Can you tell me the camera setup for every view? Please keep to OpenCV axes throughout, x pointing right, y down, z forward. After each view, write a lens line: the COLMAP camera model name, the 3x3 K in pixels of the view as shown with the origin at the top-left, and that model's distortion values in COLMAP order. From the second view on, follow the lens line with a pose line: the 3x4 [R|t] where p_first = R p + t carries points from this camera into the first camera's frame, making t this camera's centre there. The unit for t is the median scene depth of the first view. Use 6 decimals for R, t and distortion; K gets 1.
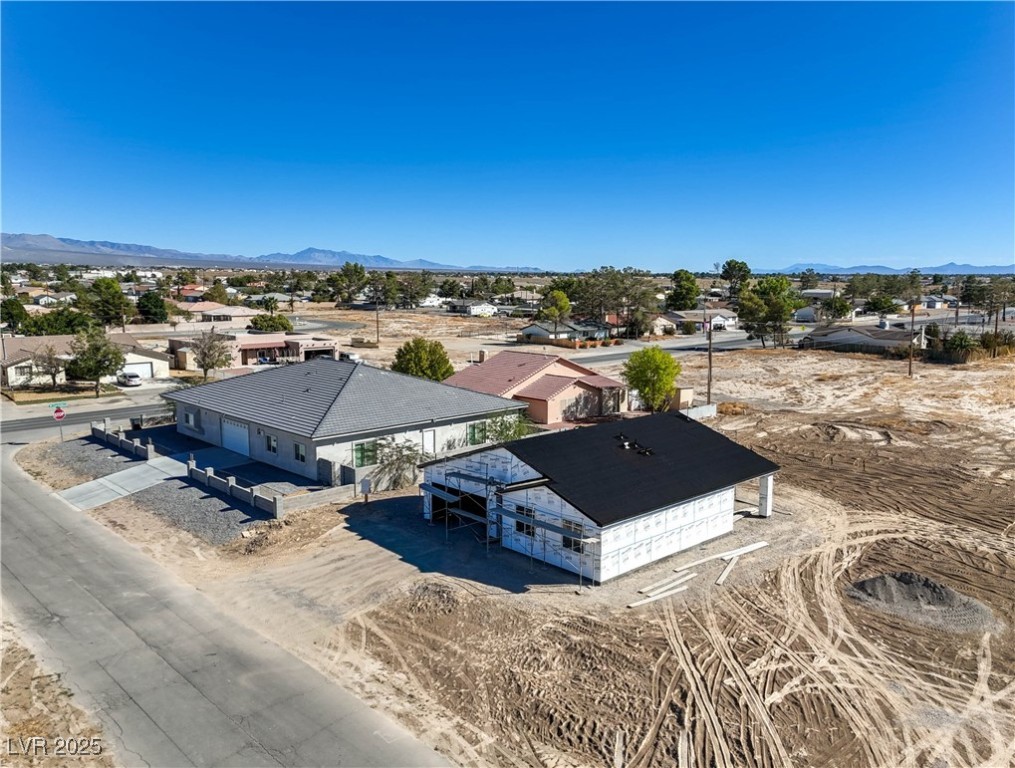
lens RADIAL K [[796.3, 0, 528.6], [0, 796.3, 382.4], [0, 0, 1]] dist [0.088442, -0.053070]
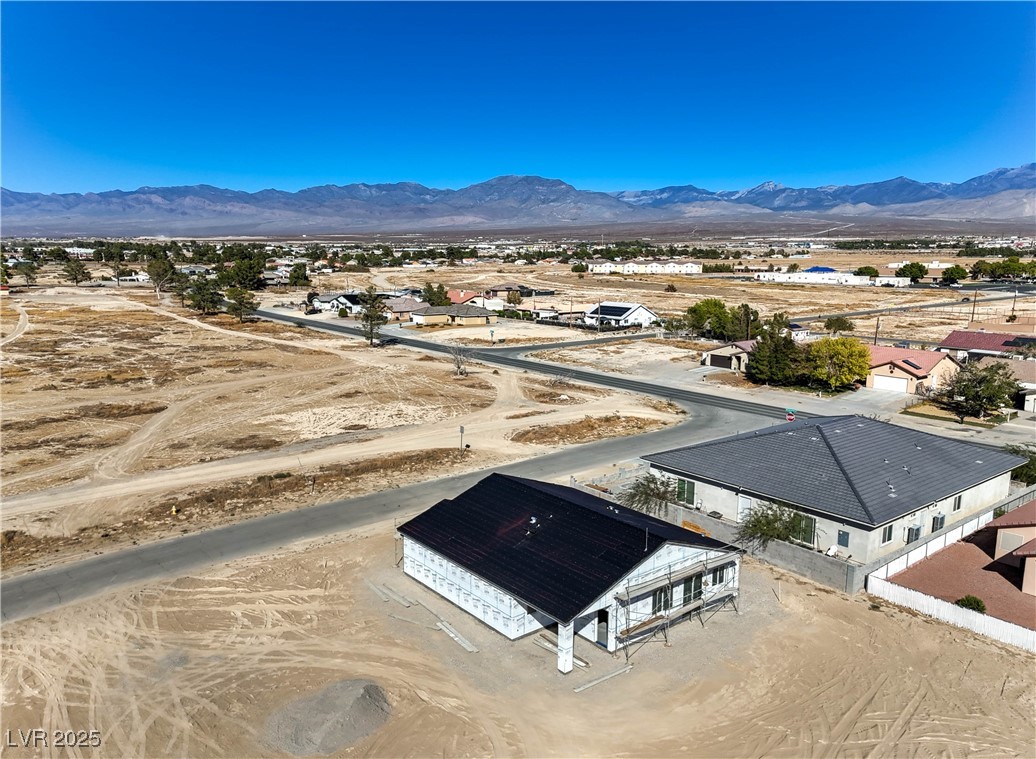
lens RADIAL K [[762.6, 0, 516.5], [0, 762.6, 394.5], [0, 0, 1]] dist [0.106891, -0.080914]
pose [[-0.087597, 0.181482, -0.979485, 1.428249], [-0.142536, 0.970864, 0.192632, -0.363922], [0.985906, 0.156486, -0.059178, 1.303711]]
